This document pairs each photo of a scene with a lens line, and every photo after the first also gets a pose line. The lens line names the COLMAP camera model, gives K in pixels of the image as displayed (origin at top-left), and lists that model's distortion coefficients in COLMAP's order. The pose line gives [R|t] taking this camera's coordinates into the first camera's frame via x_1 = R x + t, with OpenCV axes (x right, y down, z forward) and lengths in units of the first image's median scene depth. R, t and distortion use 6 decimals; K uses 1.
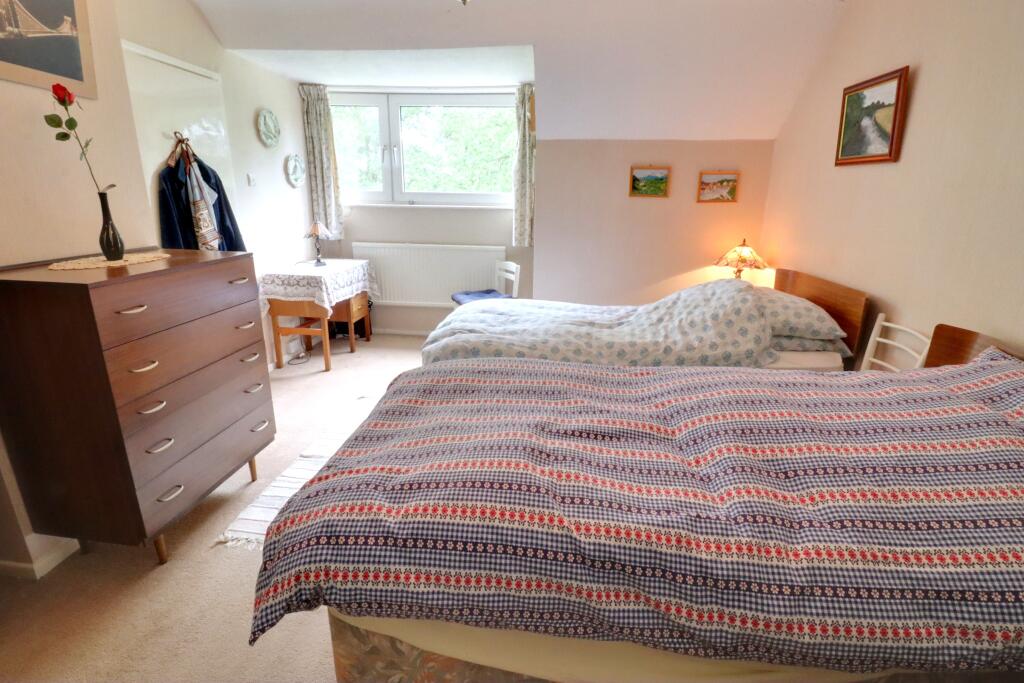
lens RADIAL K [[495.6, 0, 511.7], [0, 495.6, 340.5], [0, 0, 1]] dist [0.000145, 0.000017]
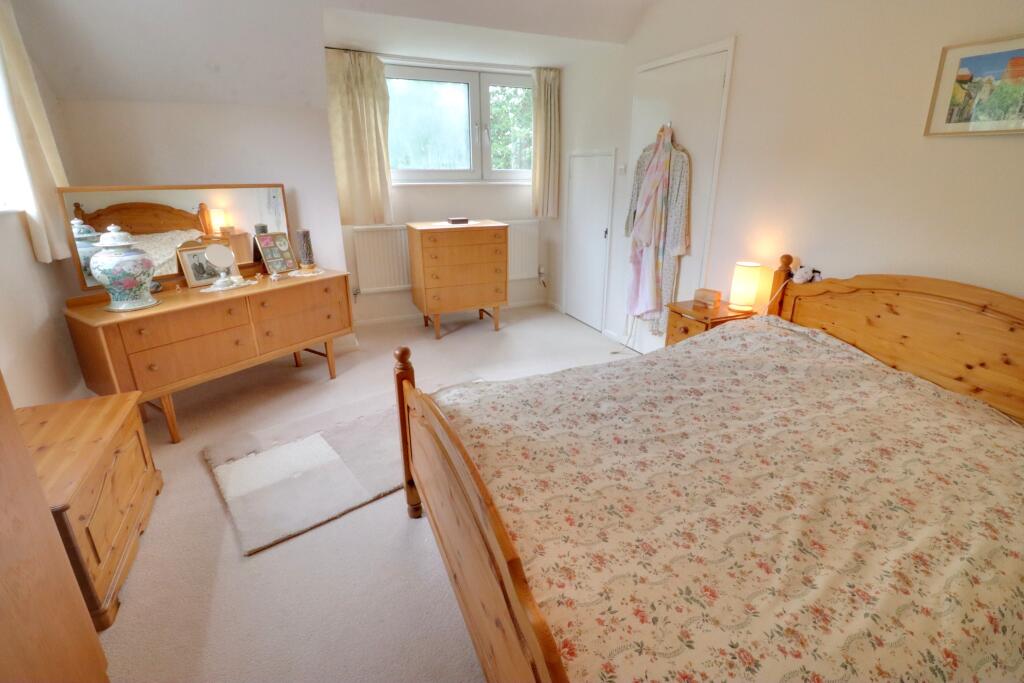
lens RADIAL K [[495.6, 0, 514.9], [0, 495.6, 340.2], [0, 0, 1]] dist [0.000145, 0.000017]
pose [[0.882032, -0.155492, 0.444795, -0.624348], [0.132063, 0.987726, 0.083407, -0.027982], [-0.452305, -0.014827, 0.891740, 0.051195]]
